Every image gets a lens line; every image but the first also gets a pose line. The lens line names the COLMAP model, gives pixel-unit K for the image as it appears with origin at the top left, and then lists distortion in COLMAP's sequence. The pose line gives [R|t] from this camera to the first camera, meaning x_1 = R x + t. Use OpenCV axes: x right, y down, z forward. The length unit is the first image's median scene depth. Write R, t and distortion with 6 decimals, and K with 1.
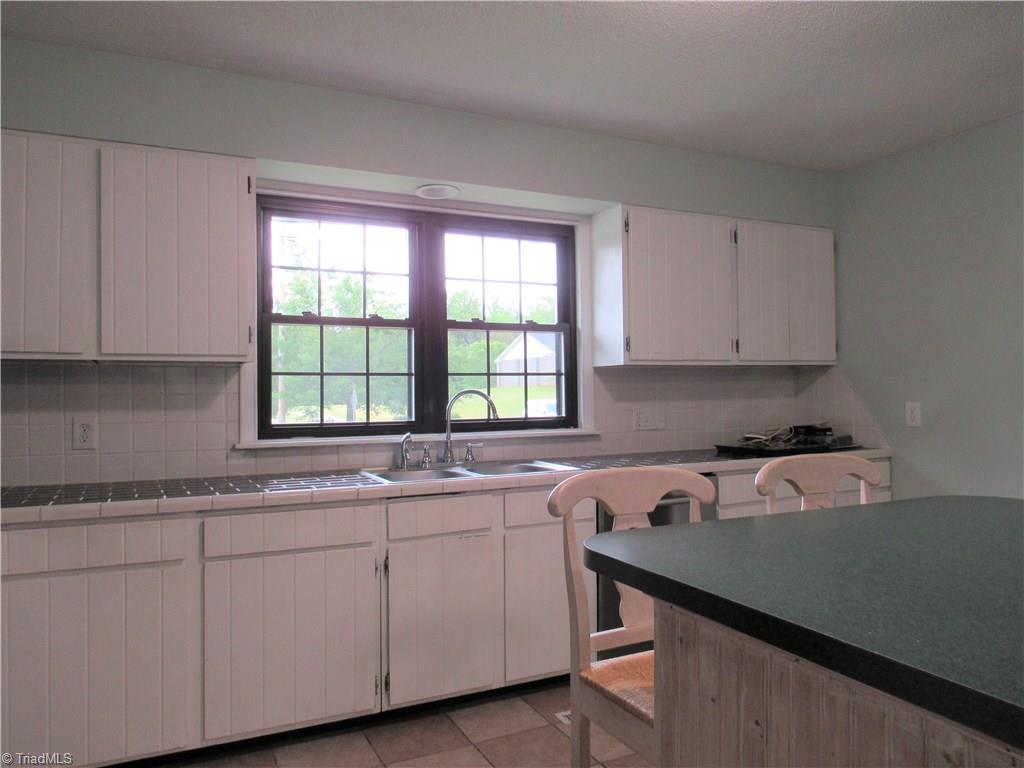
lens RADIAL K [[727.8, 0, 521.5], [0, 727.8, 379.1], [0, 0, 1]] dist [-0.045820, 0.030073]
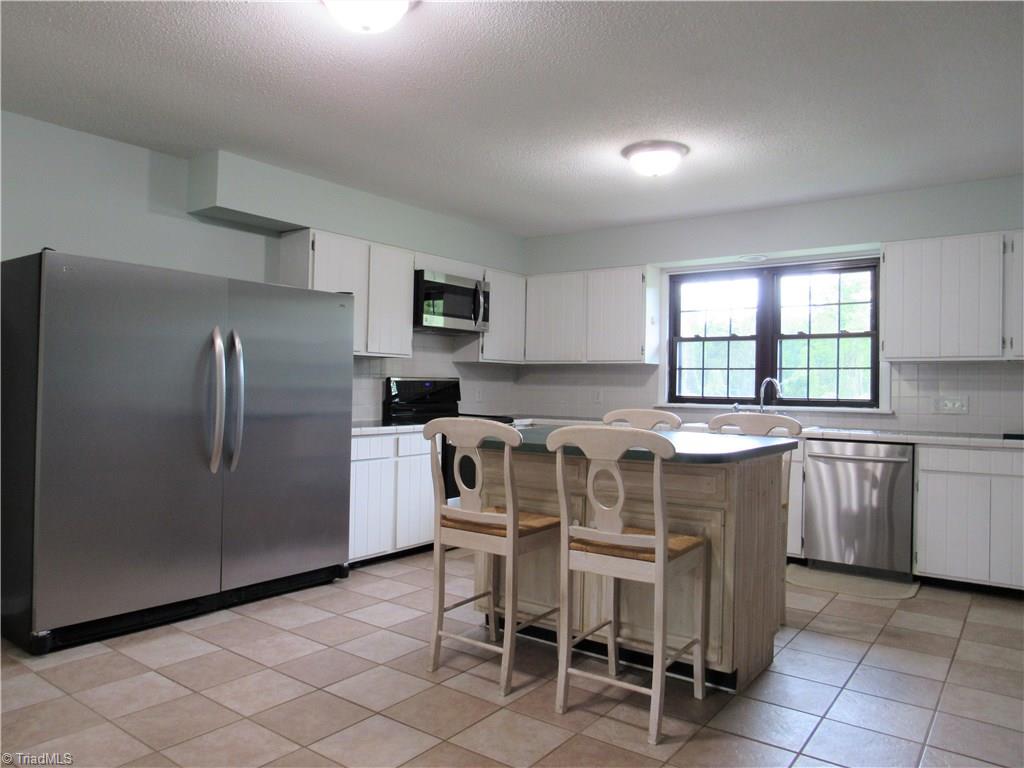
lens RADIAL K [[727.8, 0, 513.5], [0, 727.8, 387.5], [0, 0, 1]] dist [-0.045820, 0.030073]
pose [[0.469841, 0.017797, -0.882572, 1.015965], [-0.005099, 0.999835, 0.017447, 0.009664], [0.882736, -0.003697, 0.469854, -0.239358]]
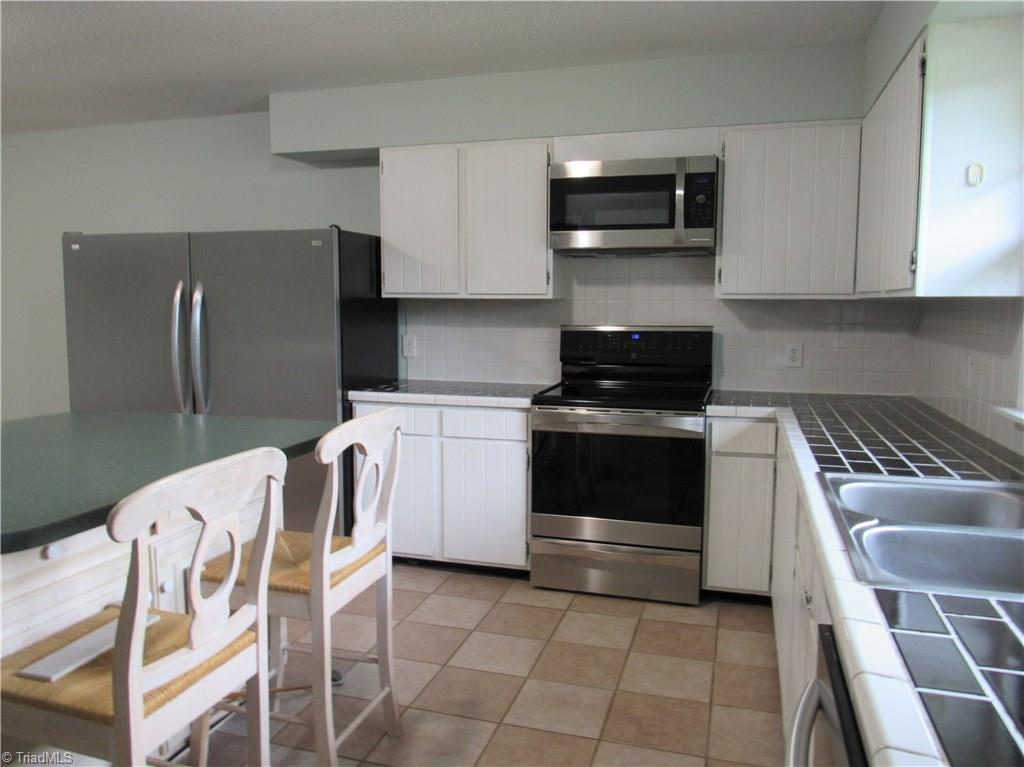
lens RADIAL K [[788.8, 0, 506.2], [0, 788.8, 386.2], [0, 0, 1]] dist [0.004319, -0.005156]
pose [[-0.677487, 0.080956, -0.731066, 0.449353], [0.012238, 0.995028, 0.098845, -0.012191], [0.735433, 0.058020, -0.675109, 1.008183]]
